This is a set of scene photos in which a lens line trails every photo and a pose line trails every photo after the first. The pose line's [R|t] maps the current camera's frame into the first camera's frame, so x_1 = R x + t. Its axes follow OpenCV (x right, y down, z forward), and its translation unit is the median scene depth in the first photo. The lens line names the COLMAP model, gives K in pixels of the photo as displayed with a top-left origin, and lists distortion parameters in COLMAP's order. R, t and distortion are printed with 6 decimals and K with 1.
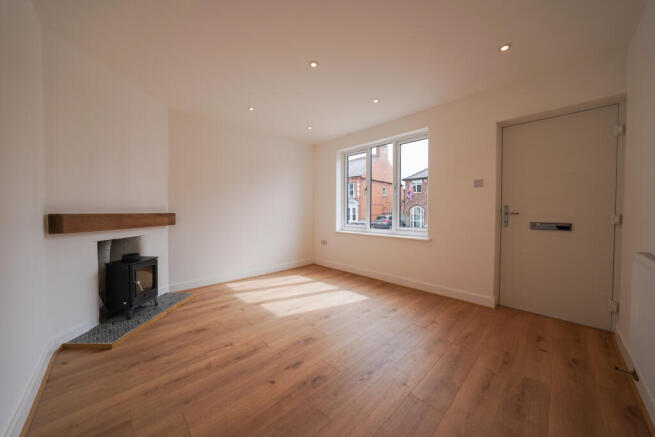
lens RADIAL K [[229.7, 0, 324.4], [0, 229.7, 214.8], [0, 0, 1]] dist [-0.011180, 0.000285]
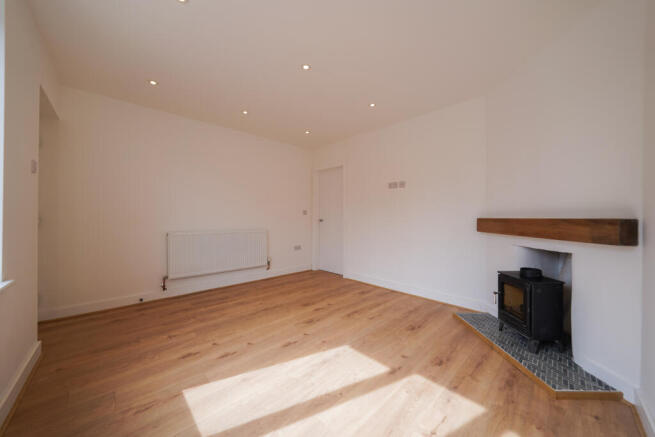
lens RADIAL K [[229.7, 0, 327.3], [0, 229.7, 218.9], [0, 0, 1]] dist [-0.011180, 0.000285]
pose [[-0.999966, -0.003379, -0.007476, -0.115288], [-0.003489, 0.999886, 0.014697, -0.011406], [0.007426, 0.014723, -0.999864, 1.692688]]
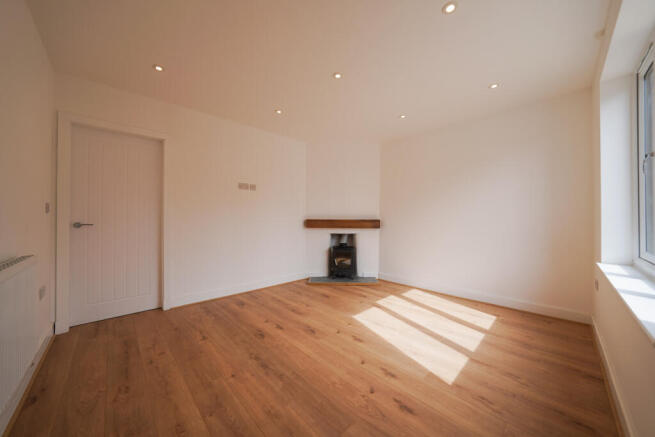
lens RADIAL K [[229.7, 0, 324.0], [0, 229.7, 218.1], [0, 0, 1]] dist [-0.011180, 0.000285]
pose [[-0.000836, -0.002193, -0.999997, 0.821581], [-0.014876, 0.999887, -0.002180, -0.009820], [0.999889, 0.014874, -0.000869, 0.810236]]
